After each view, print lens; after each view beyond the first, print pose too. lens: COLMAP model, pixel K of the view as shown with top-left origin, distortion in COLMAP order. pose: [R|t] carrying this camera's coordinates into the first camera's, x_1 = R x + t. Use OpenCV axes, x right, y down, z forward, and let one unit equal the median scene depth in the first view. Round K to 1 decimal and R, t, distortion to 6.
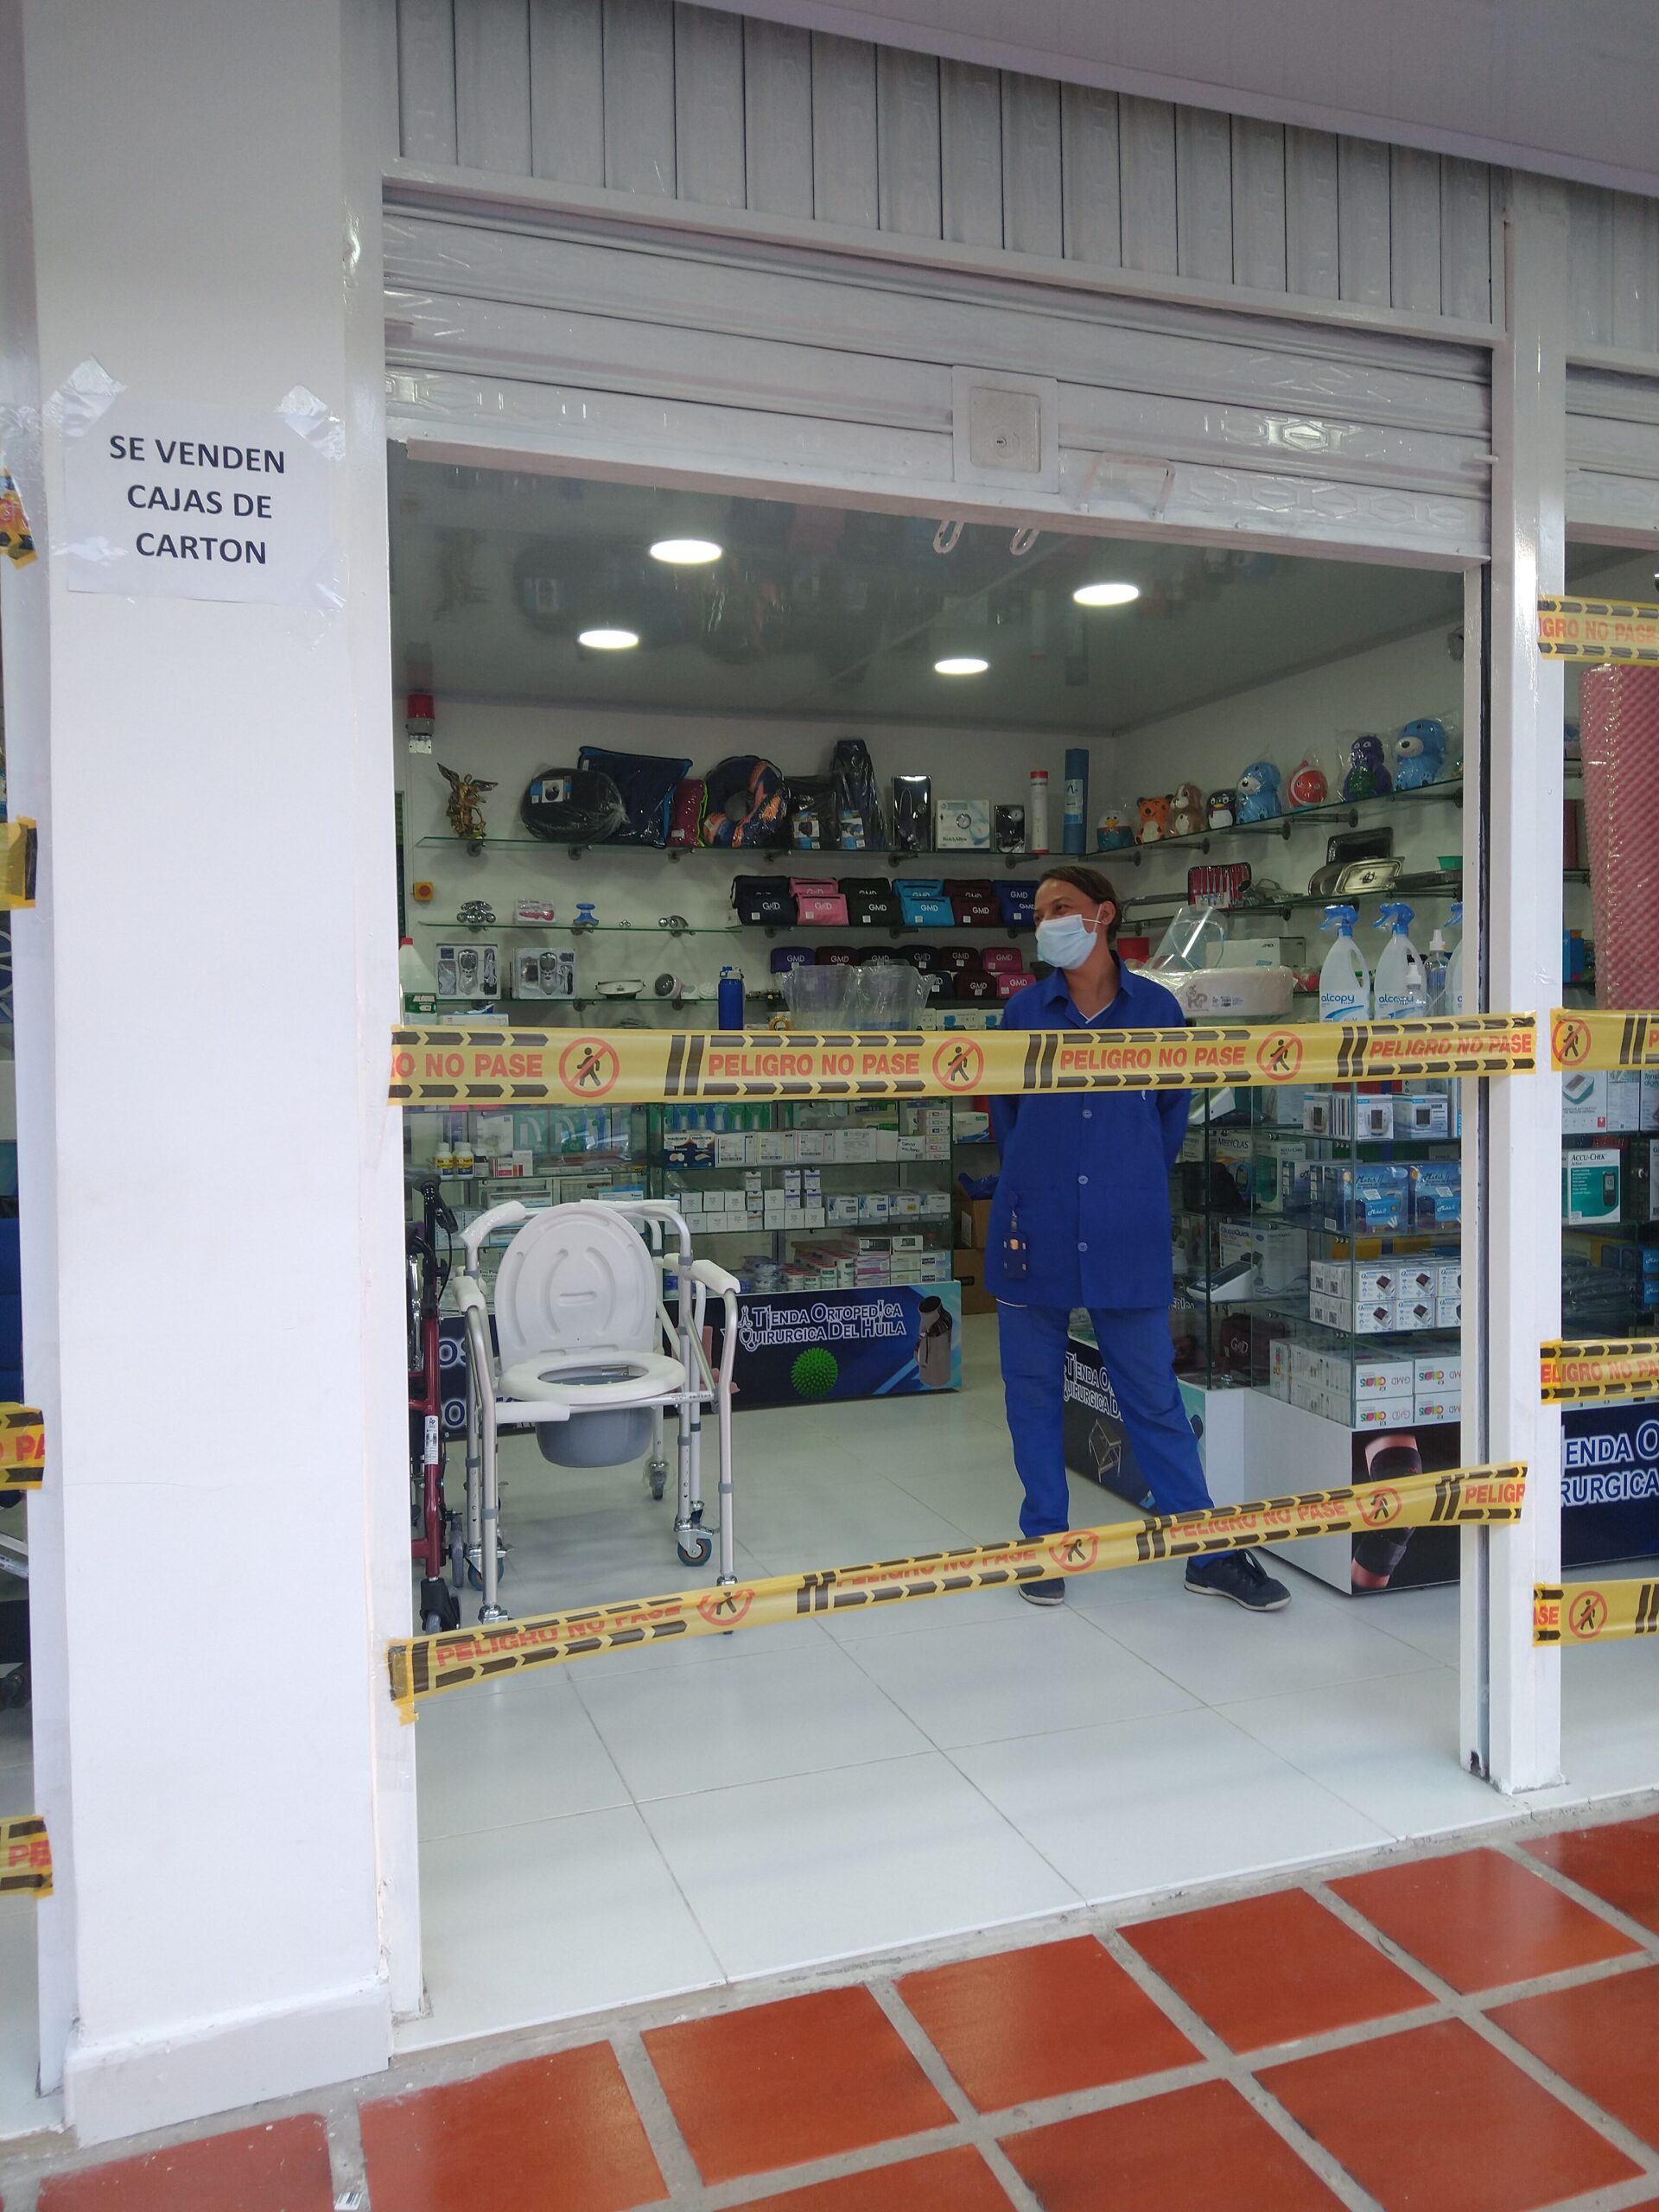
lens RADIAL K [[1700.6, 0, 862.8], [0, 1700.6, 1106.1], [0, 0, 1]] dist [0.090131, 0.000013]
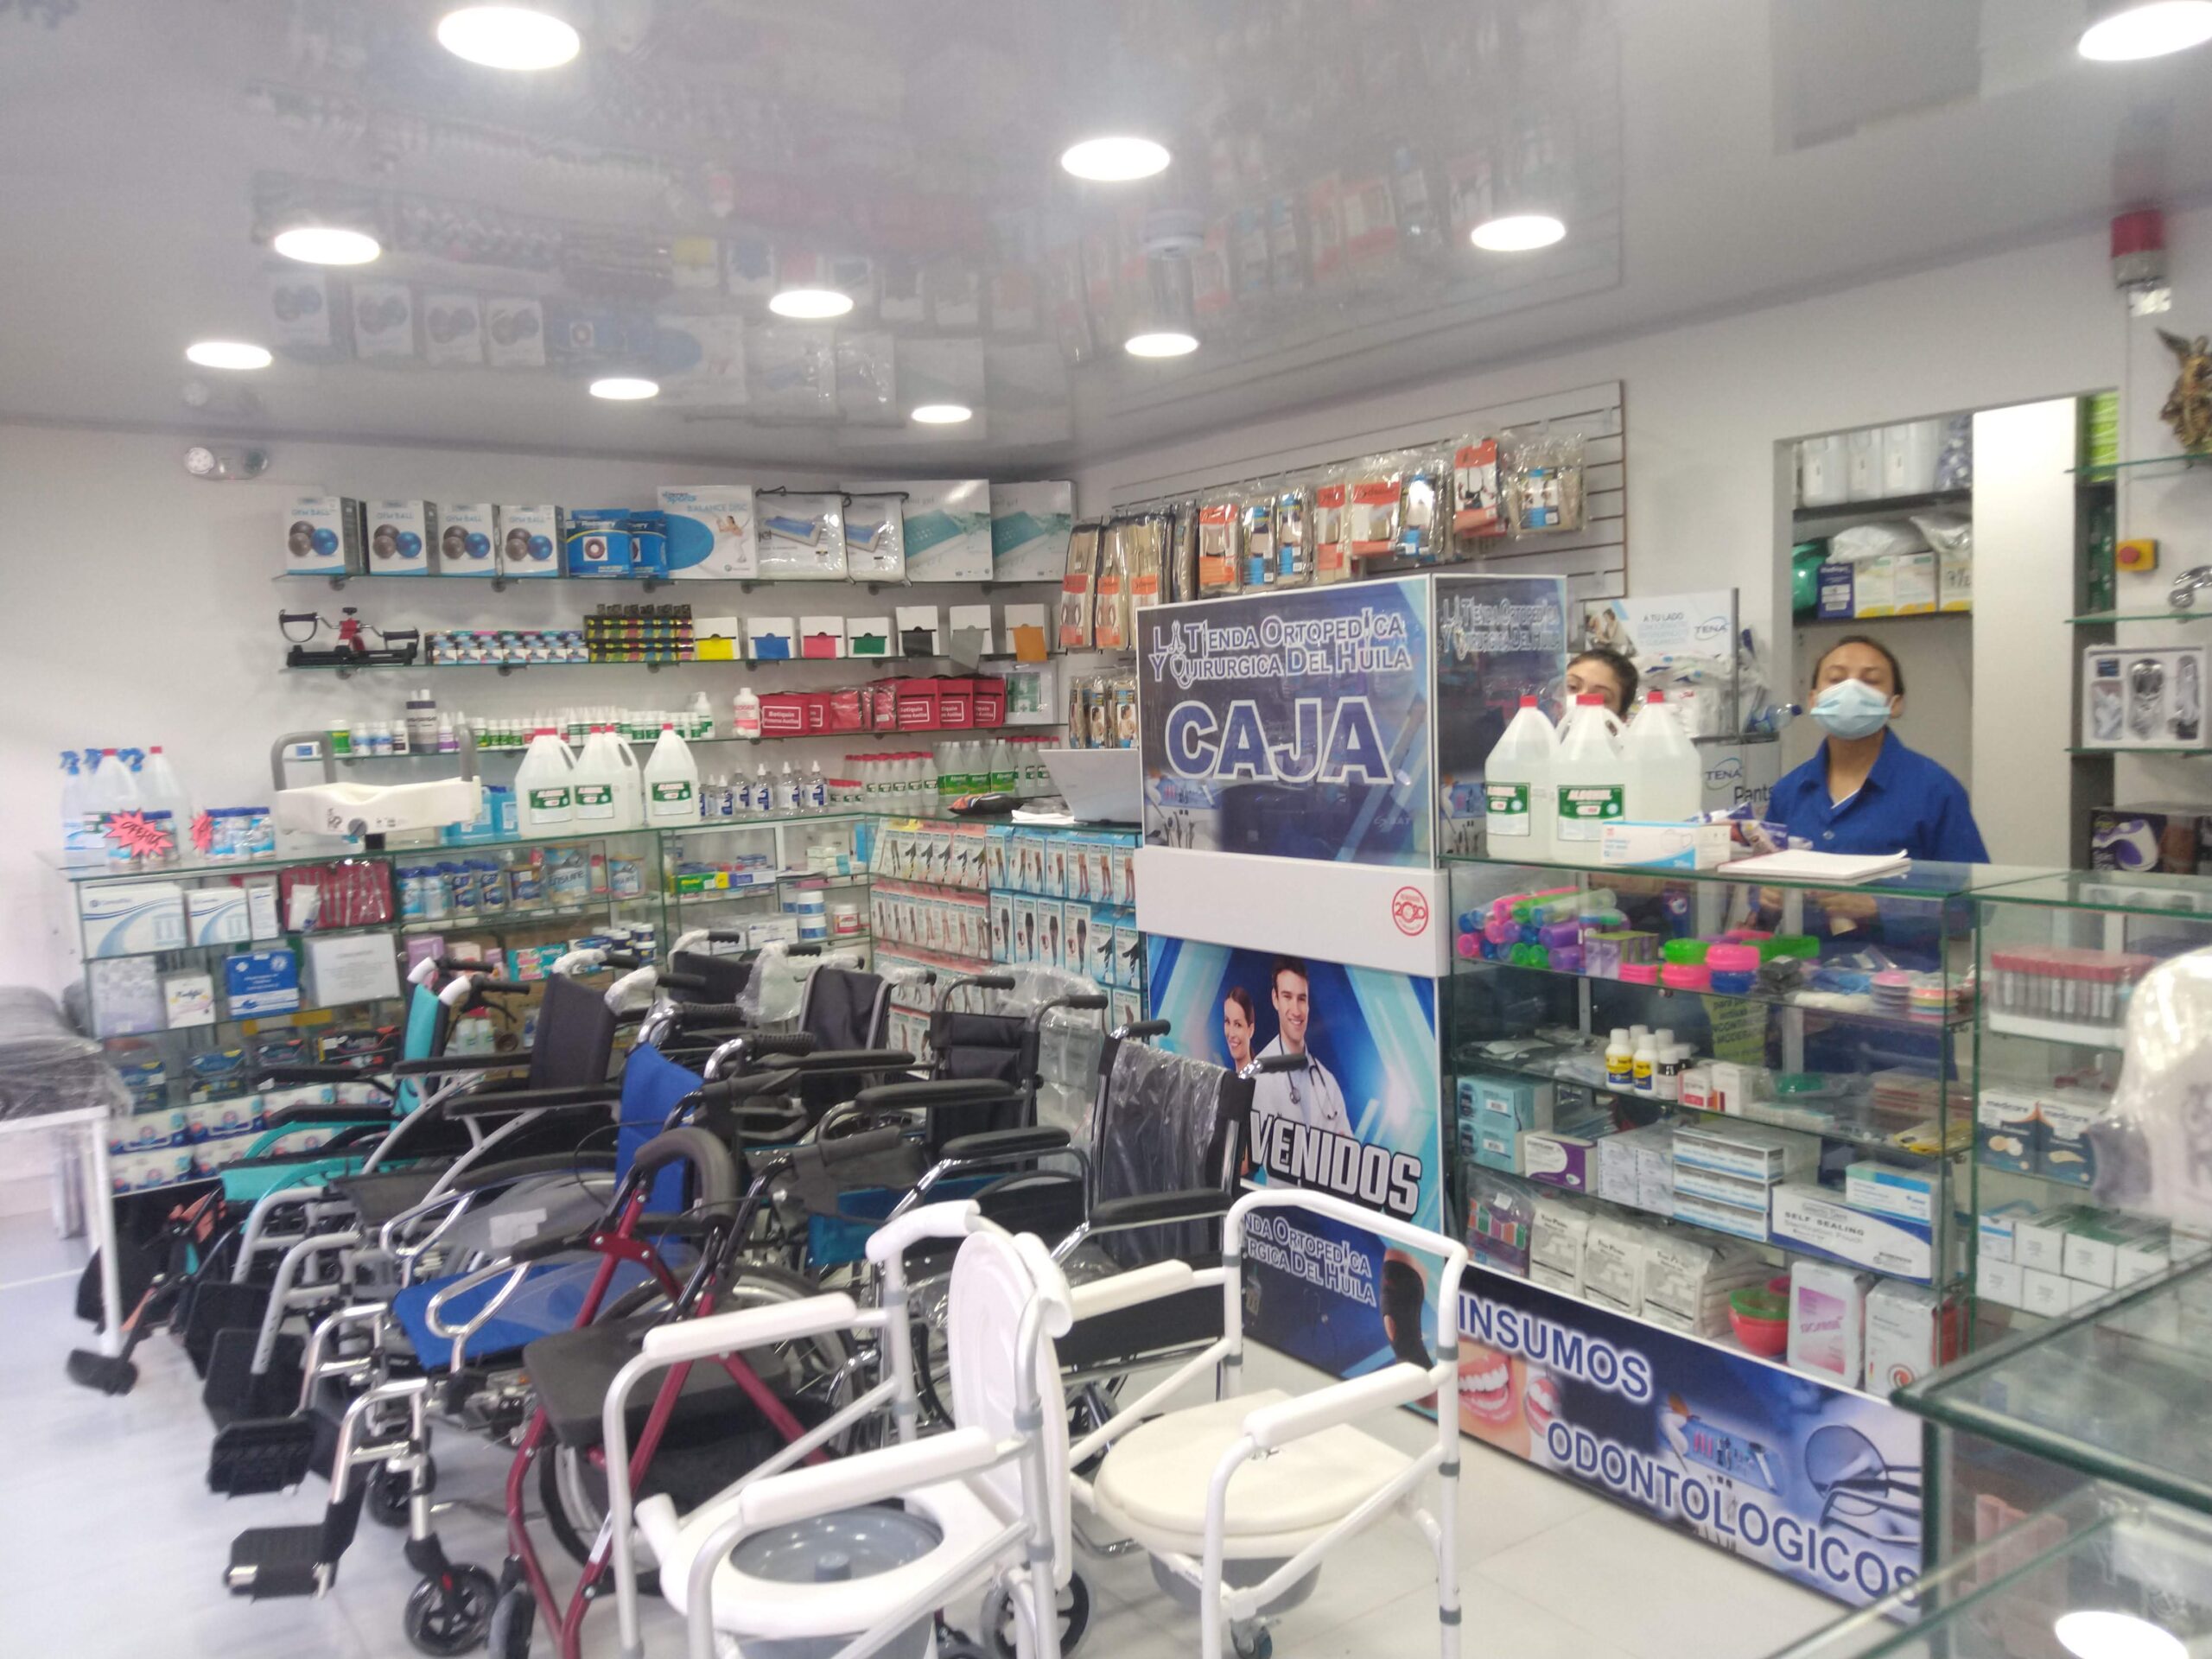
lens RADIAL K [[1682.9, 0, 1110.4], [0, 1682.9, 835.0], [0, 0, 1]] dist [0.178722, -0.469509]
pose [[0.254606, 0.080509, -0.963688, 0.223130], [-0.015189, 0.996738, 0.079258, -0.071854], [0.966926, -0.005542, 0.254999, 0.514465]]
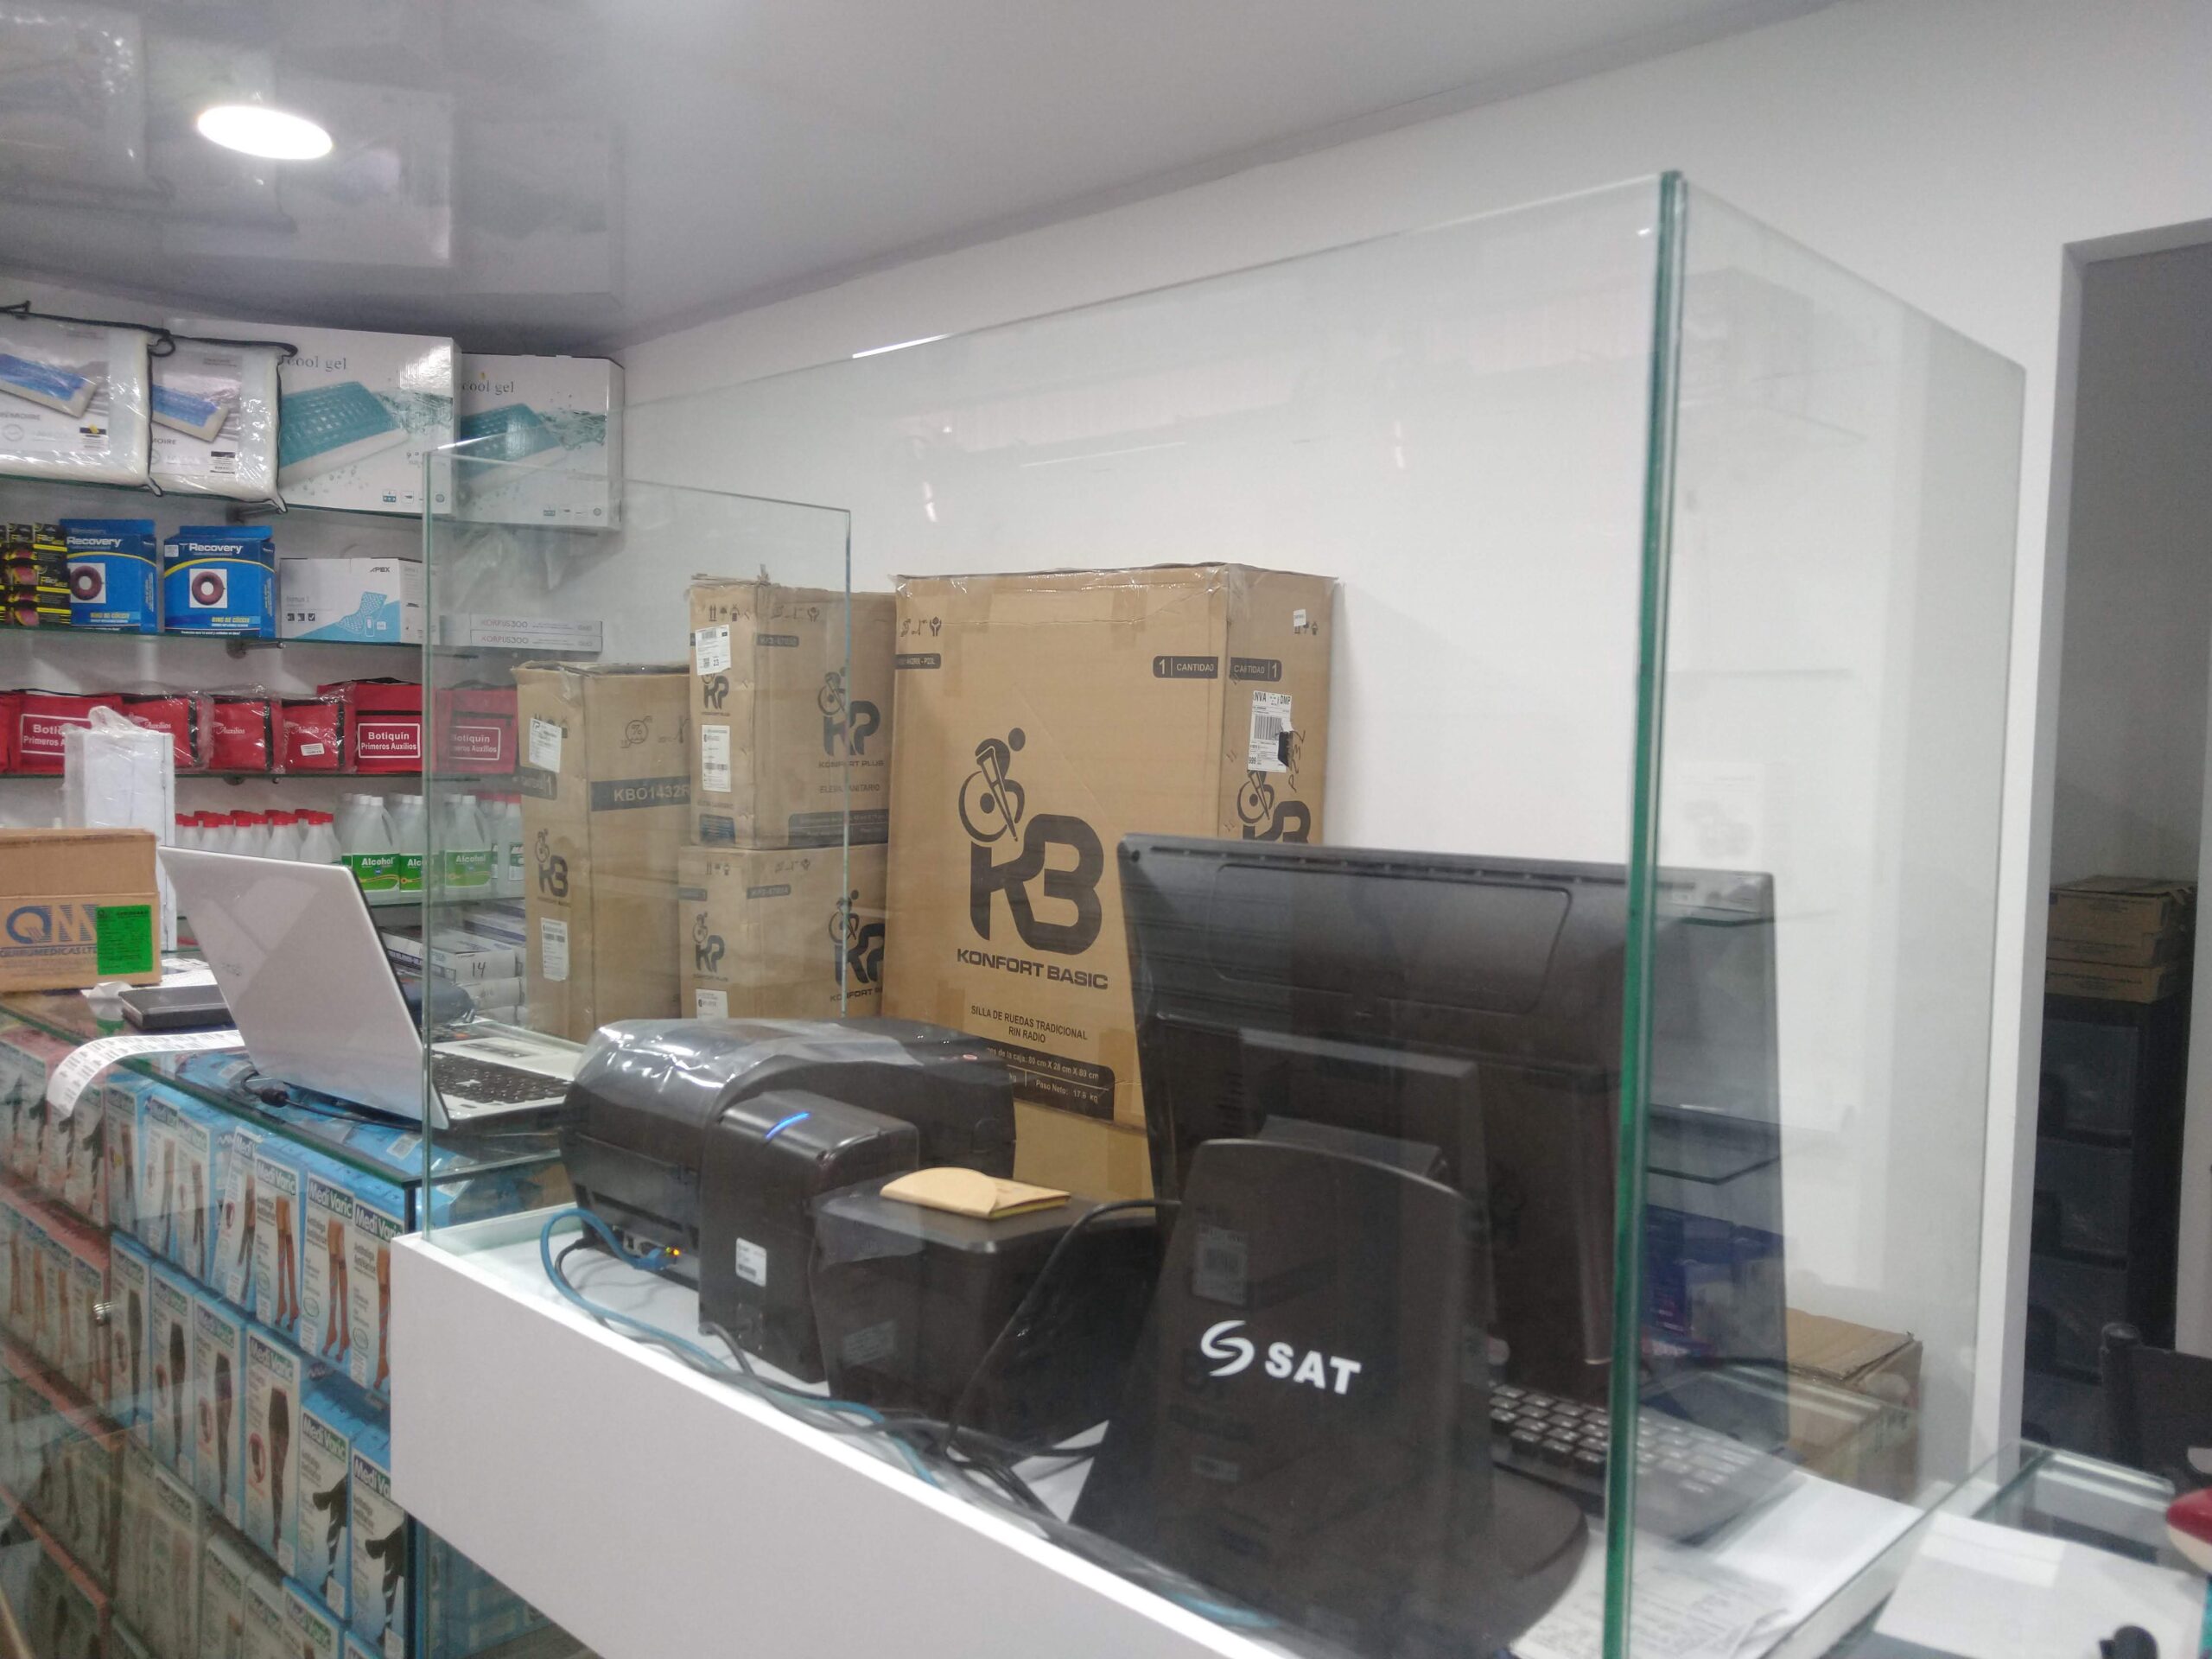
lens RADIAL K [[1713.1, 0, 1113.9], [0, 1713.1, 828.2], [0, 0, 1]] dist [0.009102, 0.005440]
pose [[0.414588, 0.069201, -0.907374, -0.175300], [-0.070360, 0.996557, 0.043854, -0.078787], [0.907285, 0.045661, 0.418030, 0.677284]]
